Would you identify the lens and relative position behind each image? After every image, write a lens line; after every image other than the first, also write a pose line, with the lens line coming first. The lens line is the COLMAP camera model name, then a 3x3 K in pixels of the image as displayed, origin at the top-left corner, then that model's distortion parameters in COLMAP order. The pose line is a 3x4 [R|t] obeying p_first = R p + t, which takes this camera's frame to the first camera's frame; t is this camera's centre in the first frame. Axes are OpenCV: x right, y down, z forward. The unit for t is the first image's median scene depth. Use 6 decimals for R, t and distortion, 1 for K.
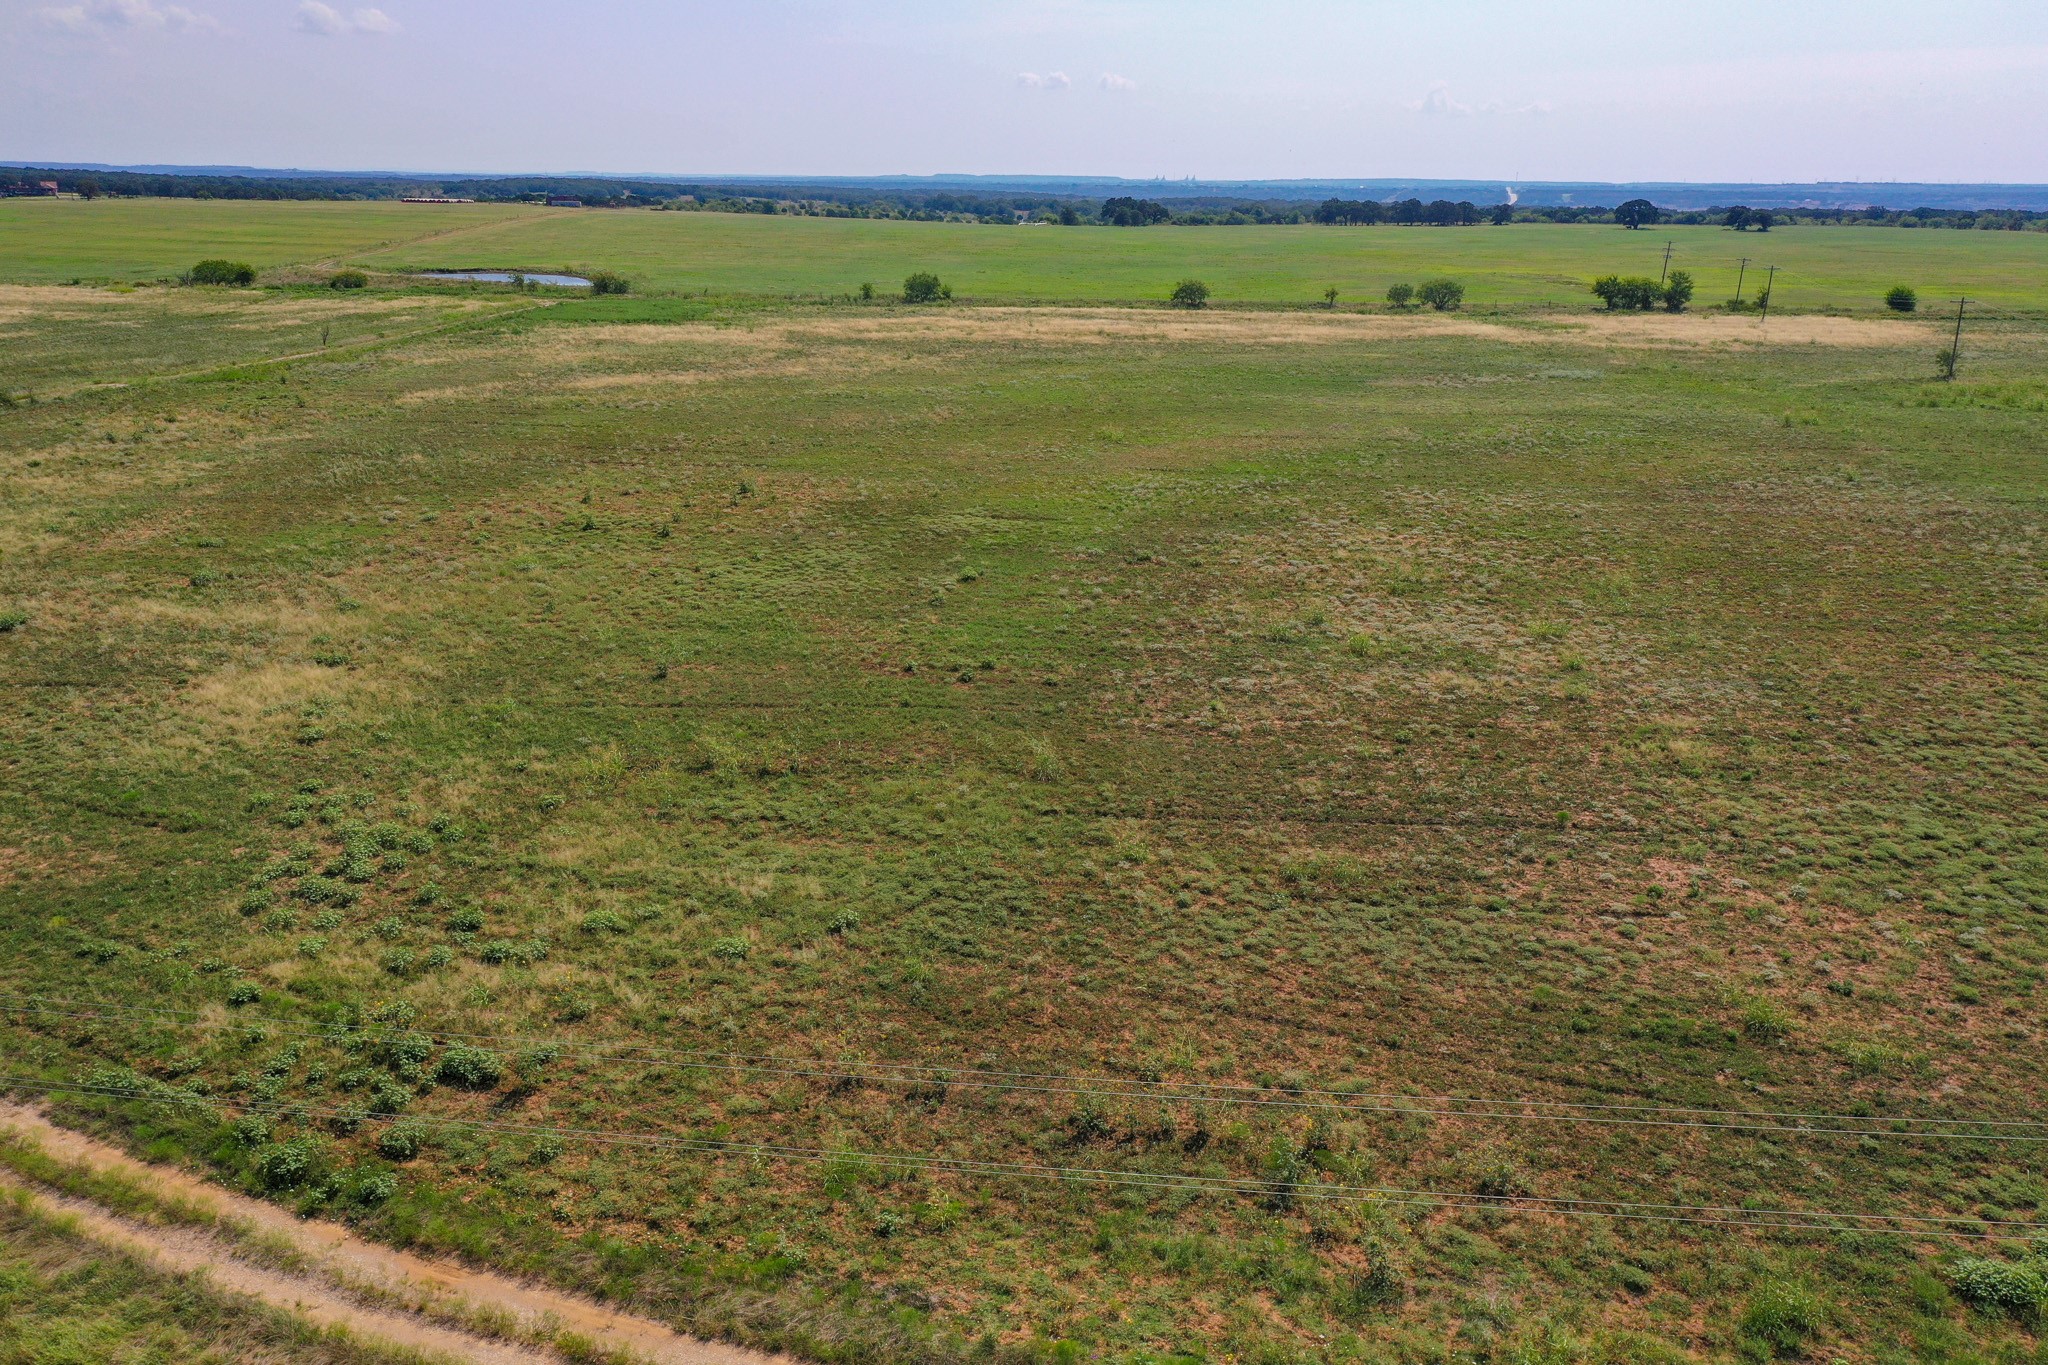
lens RADIAL K [[1615.8, 0, 1019.4], [0, 1615.8, 688.5], [0, 0, 1]] dist [0.009976, 0.001759]
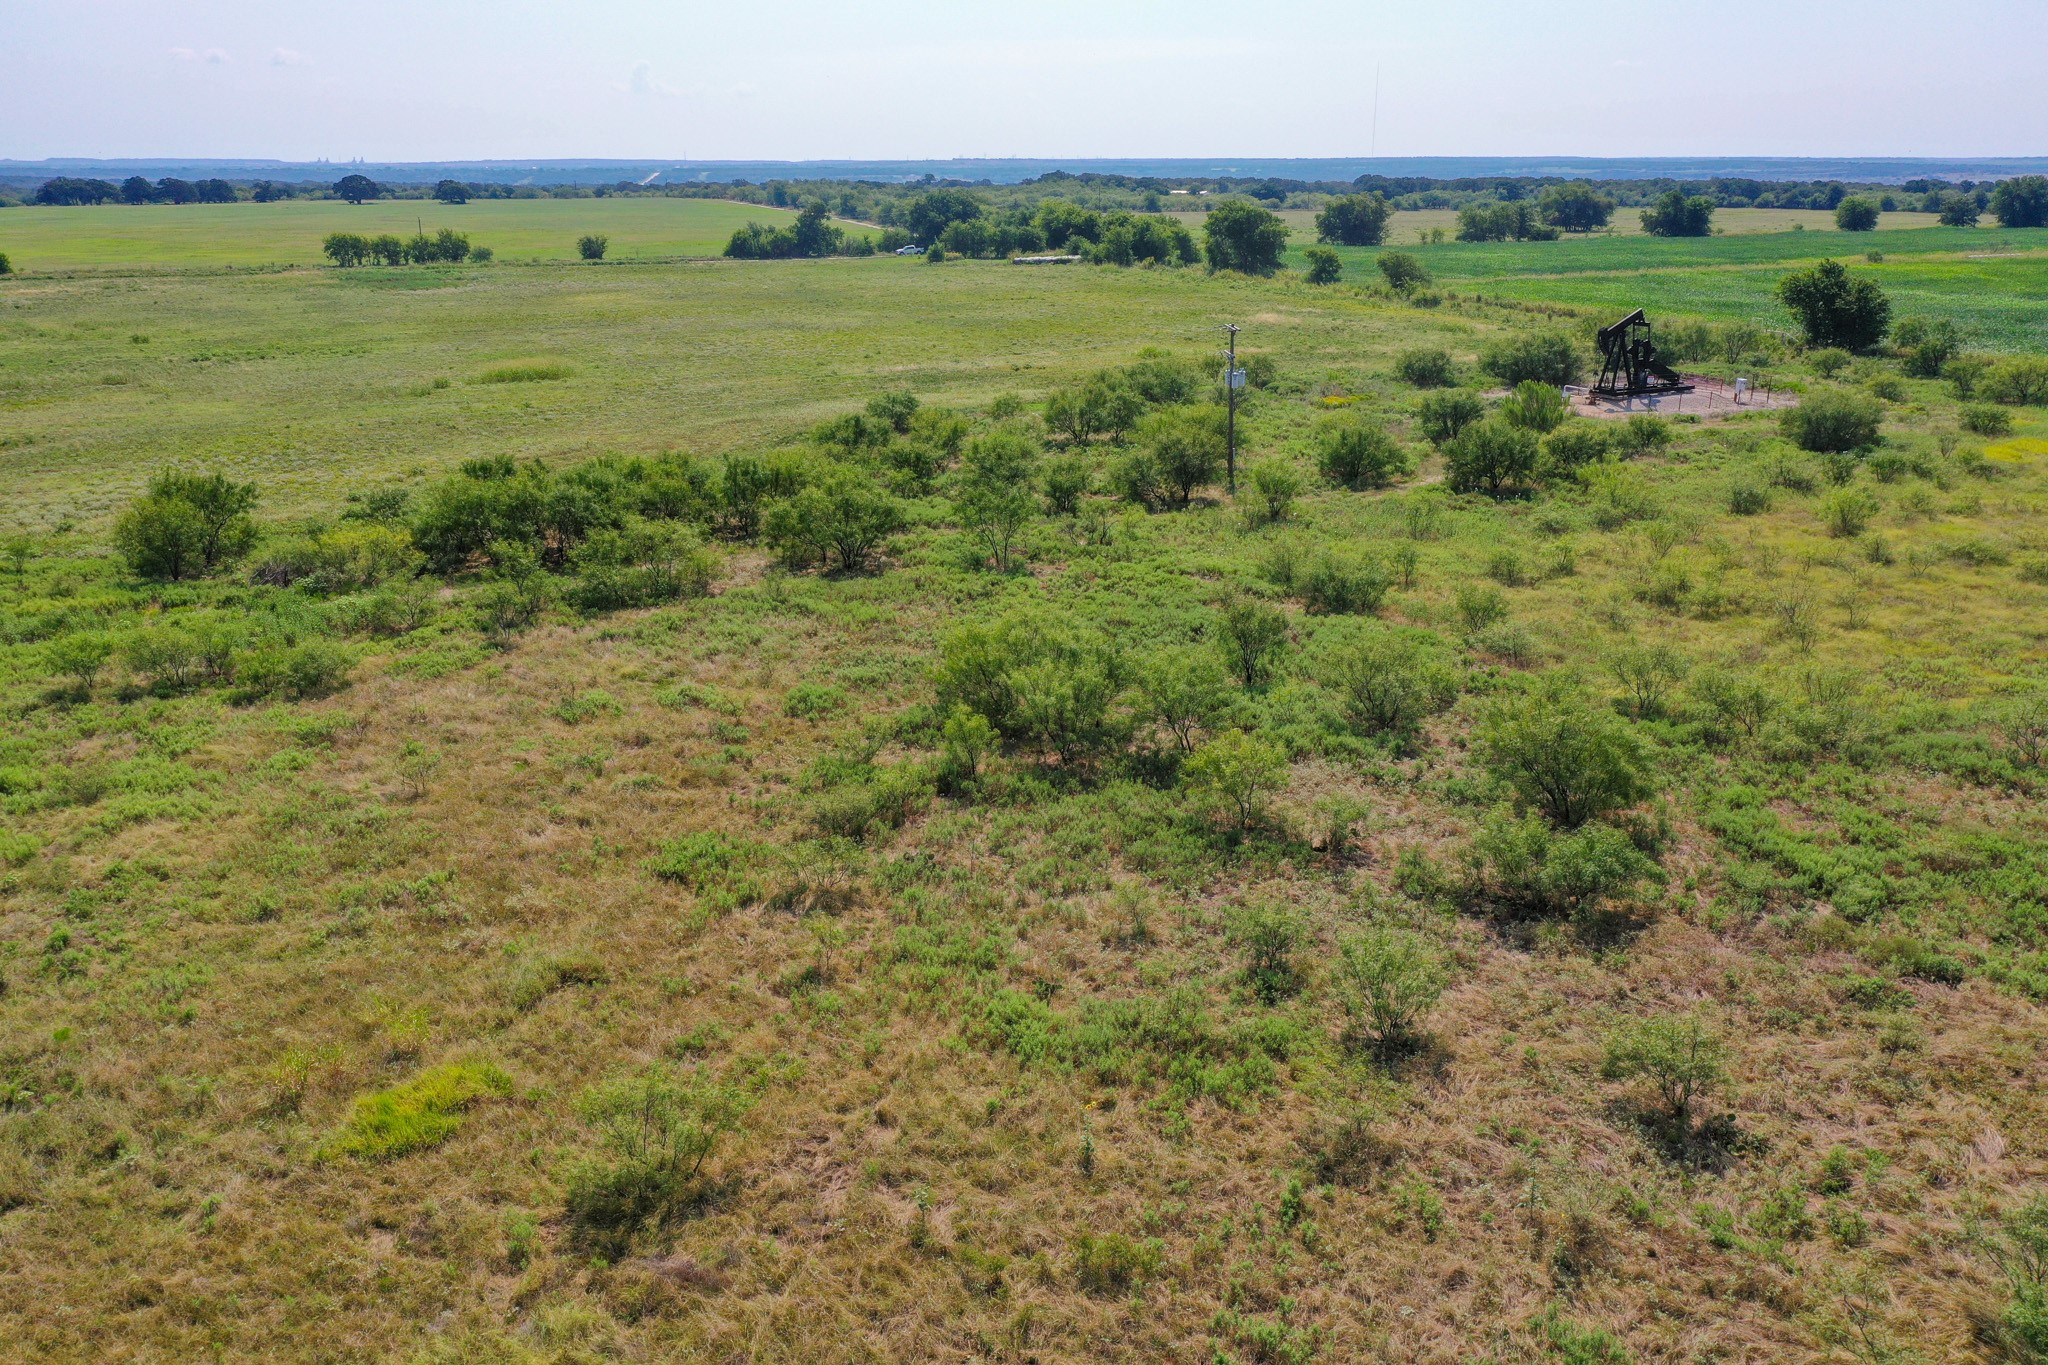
lens RADIAL K [[1615.8, 0, 1019.4], [0, 1615.8, 688.5], [0, 0, 1]] dist [0.009976, 0.001759]
pose [[0.906554, -0.142396, 0.397346, 0.630368], [0.138214, 0.989622, 0.039312, 0.080712], [-0.398820, 0.019281, 0.916826, -0.223501]]
